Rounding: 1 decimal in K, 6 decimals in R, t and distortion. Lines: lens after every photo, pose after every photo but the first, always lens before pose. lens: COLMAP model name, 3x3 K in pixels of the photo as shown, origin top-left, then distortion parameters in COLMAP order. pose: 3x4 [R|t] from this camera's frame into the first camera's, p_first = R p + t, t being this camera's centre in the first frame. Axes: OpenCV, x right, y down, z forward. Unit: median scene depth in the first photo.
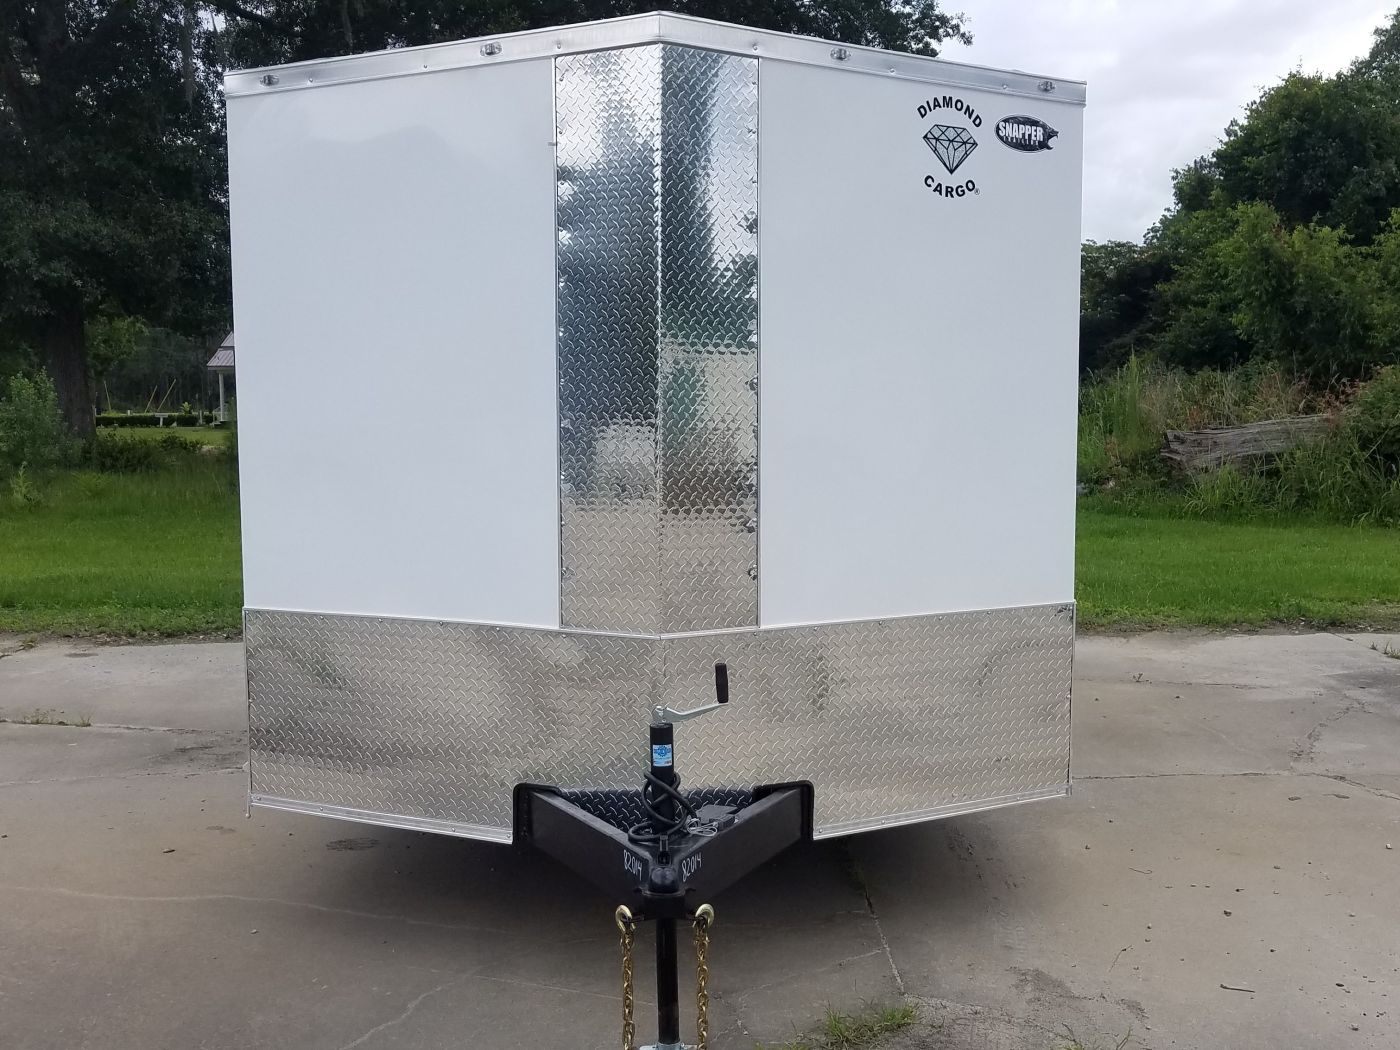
lens RADIAL K [[1444.5, 0, 768.4], [0, 1444.5, 544.8], [0, 0, 1]] dist [-0.010970, 0.011783]
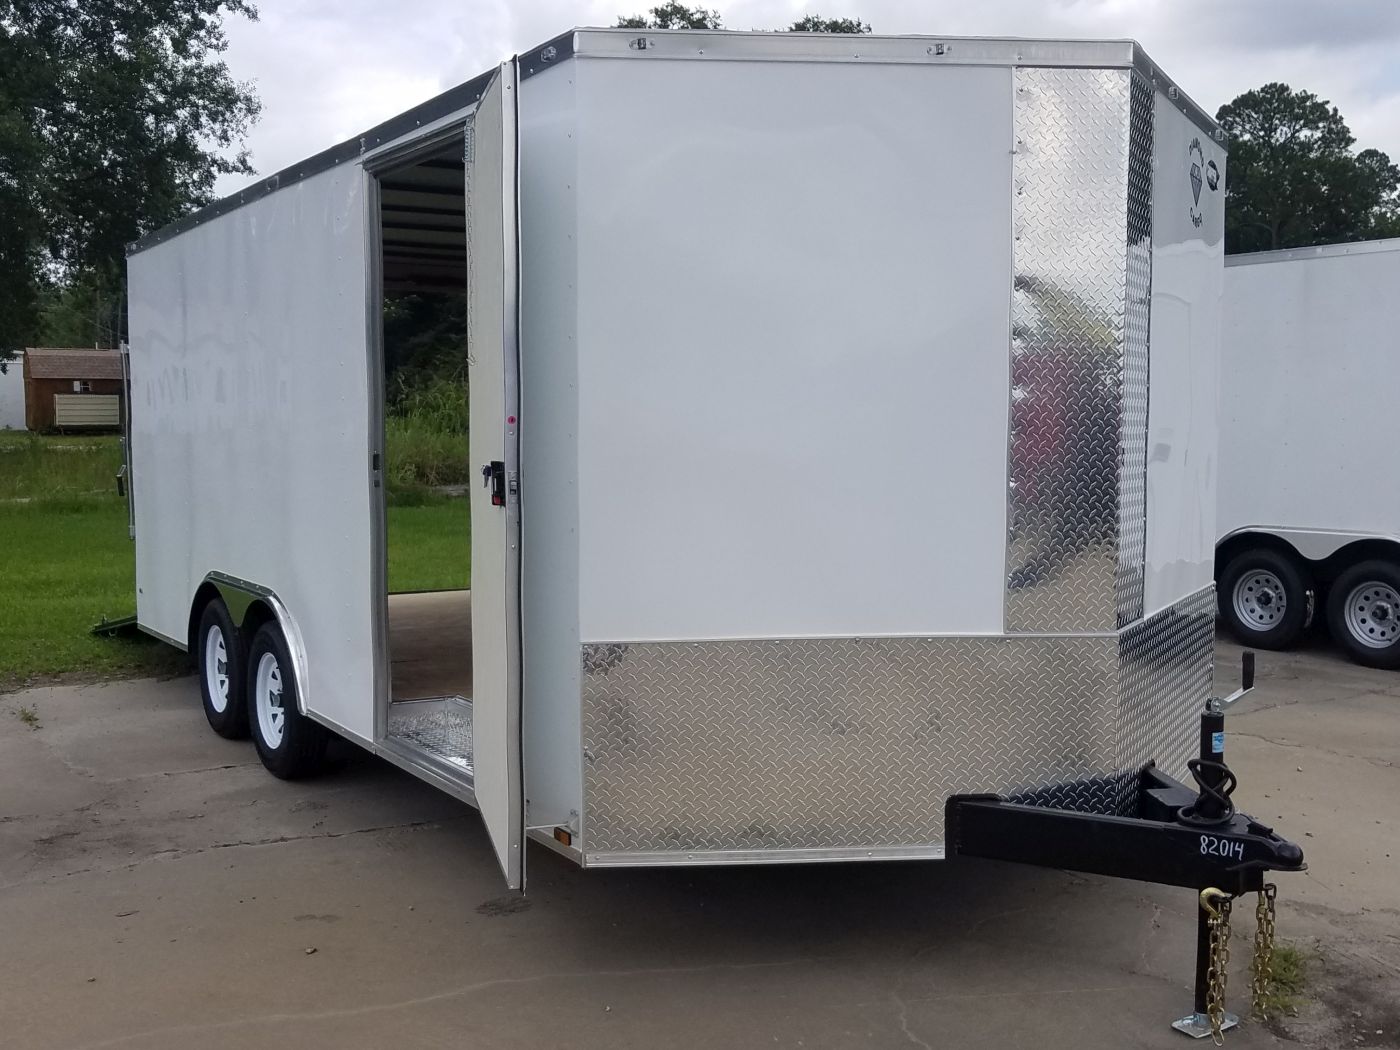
lens RADIAL K [[1451.6, 0, 675.0], [0, 1451.6, 535.9], [0, 0, 1]] dist [-0.005927, -0.023234]
pose [[0.875416, -0.041993, 0.481543, -0.778782], [0.044480, 0.998991, 0.006255, -0.025414], [-0.481320, 0.015944, 0.876400, 0.212474]]
